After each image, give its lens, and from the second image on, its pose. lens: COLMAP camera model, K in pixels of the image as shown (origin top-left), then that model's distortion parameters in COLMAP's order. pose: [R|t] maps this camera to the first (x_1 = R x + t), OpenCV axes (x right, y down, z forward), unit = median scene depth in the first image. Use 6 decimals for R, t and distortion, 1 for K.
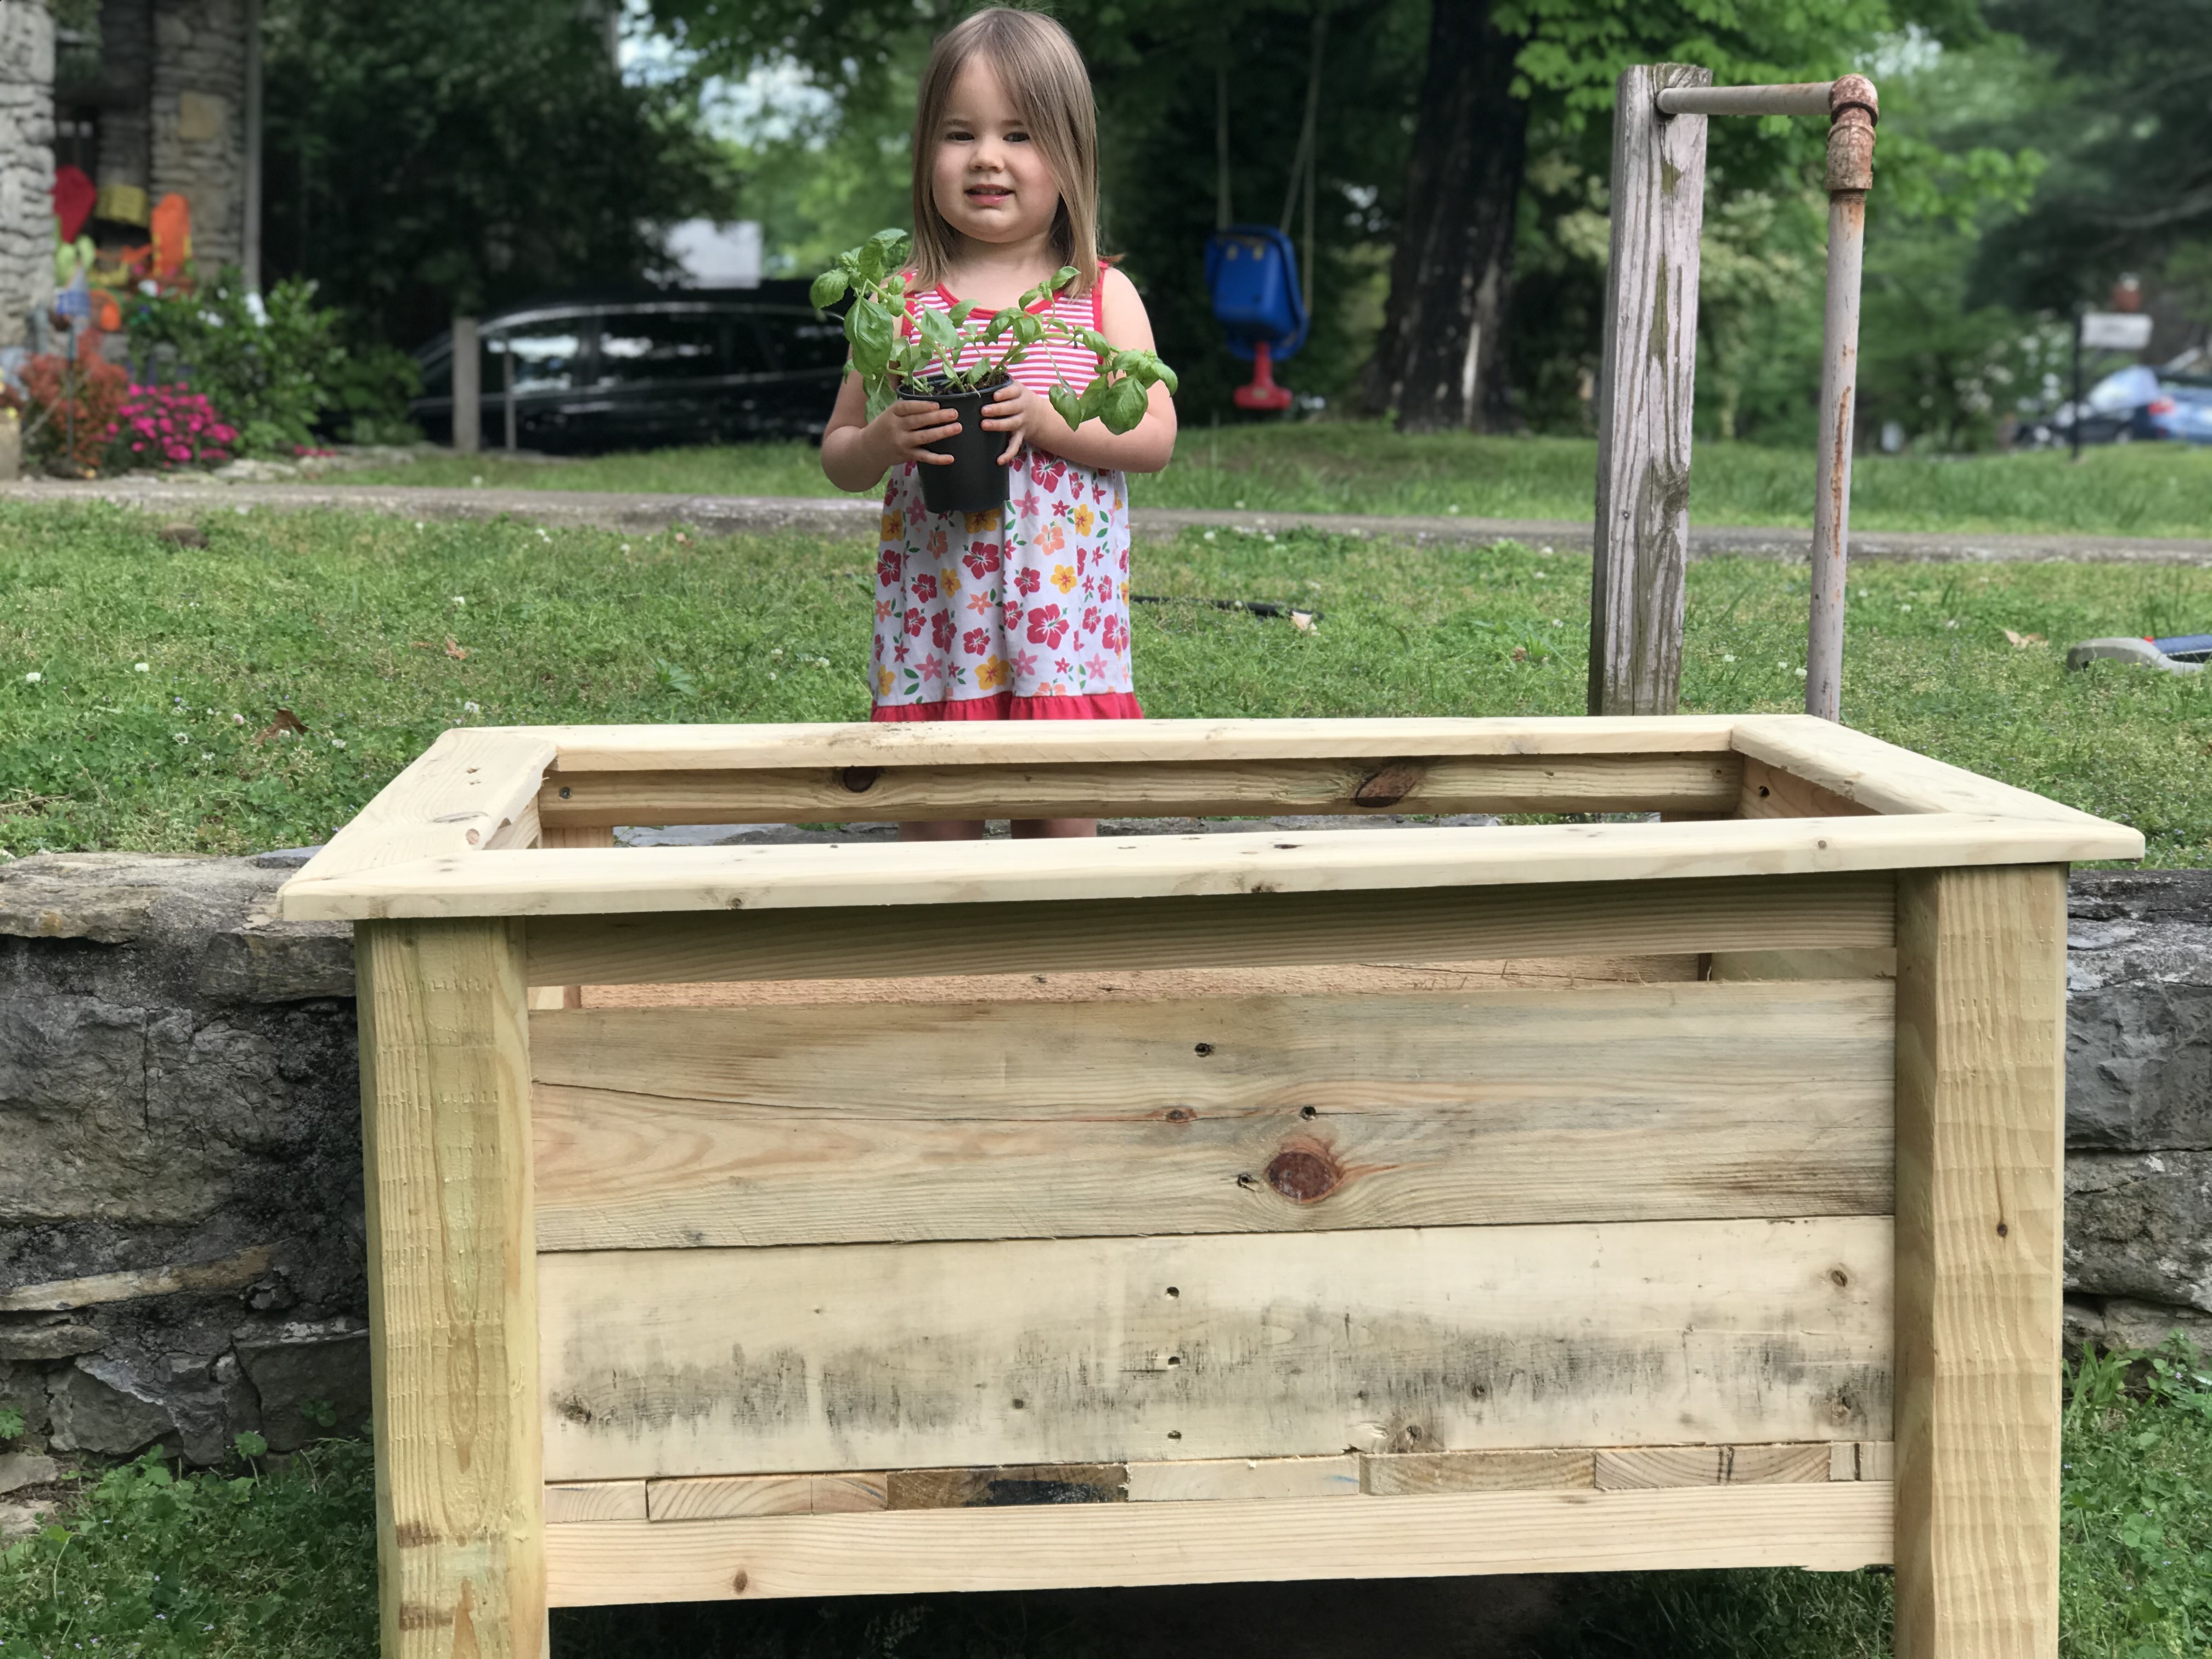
lens RADIAL K [[3697.0, 0, 1102.0], [0, 3697.0, 824.6], [0, 0, 1]] dist [0.056681, 0.000000]
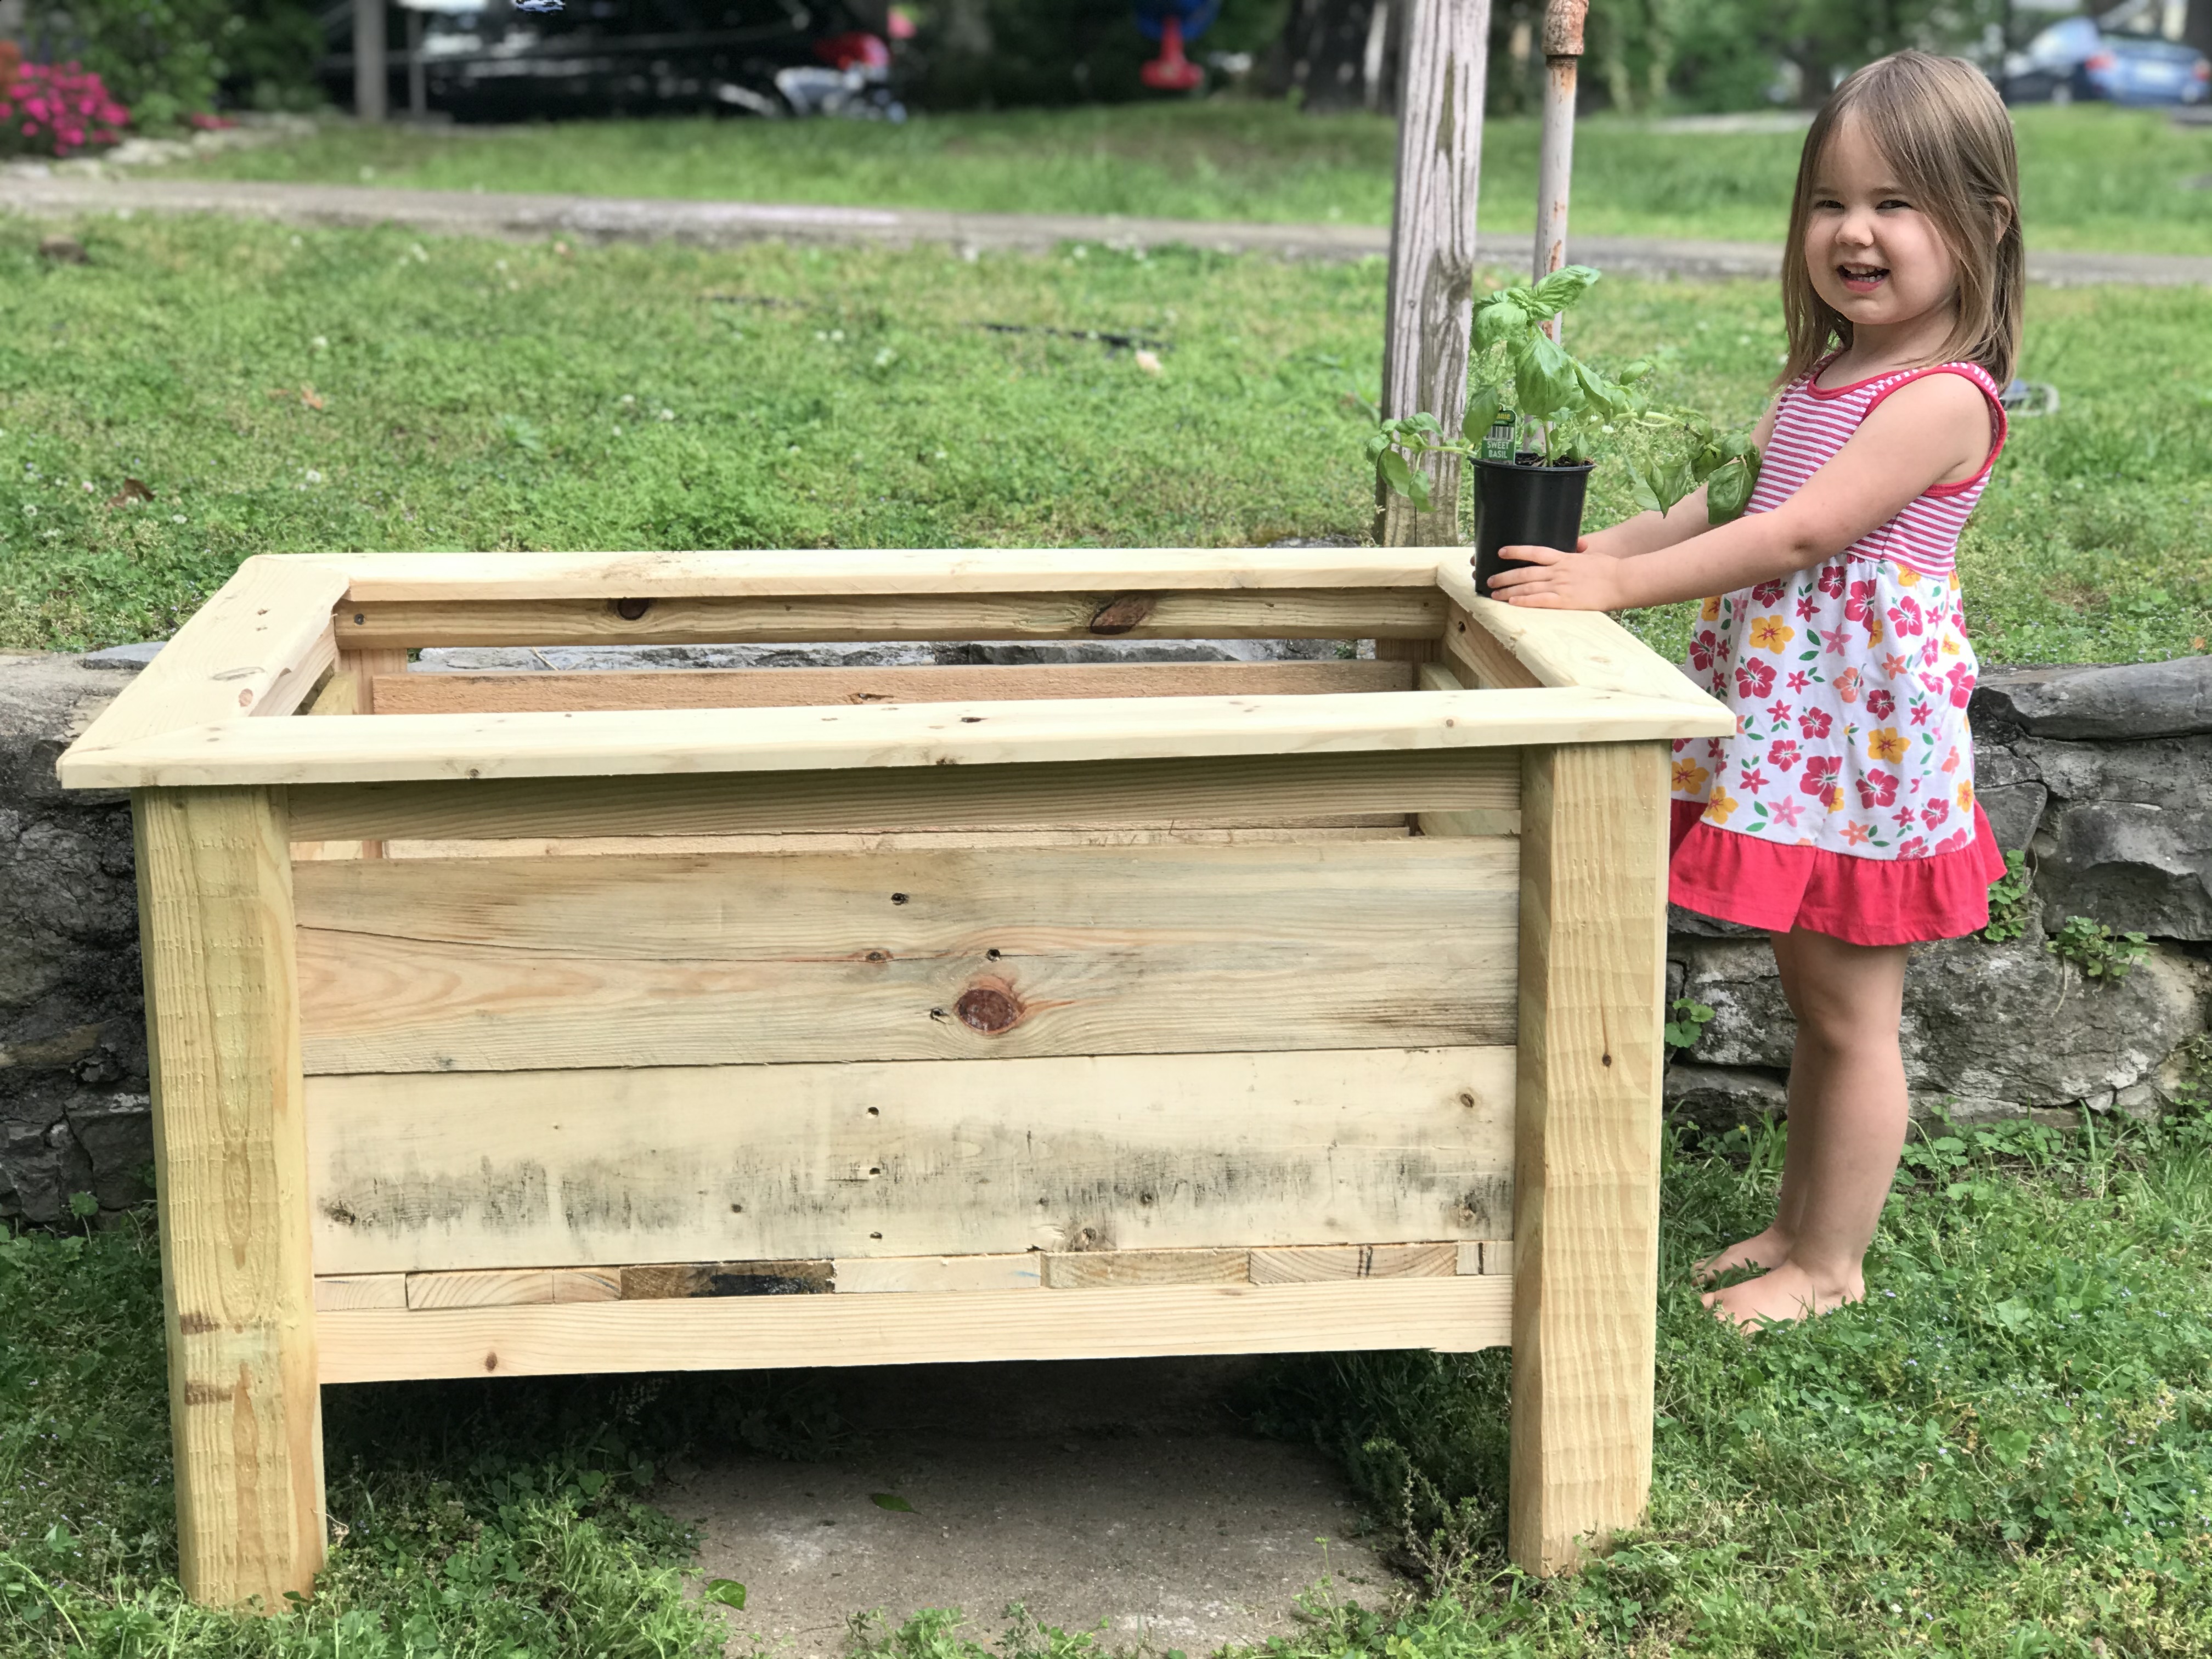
lens RADIAL K [[3697.0, 0, 1108.7], [0, 3697.0, 834.6], [0, 0, 1]] dist [0.056681, 0.000000]
pose [[0.999810, 0.005902, 0.018592, 0.065992], [-0.007703, 0.995125, 0.098325, -0.065502], [-0.017921, -0.098450, 0.994981, -0.106682]]
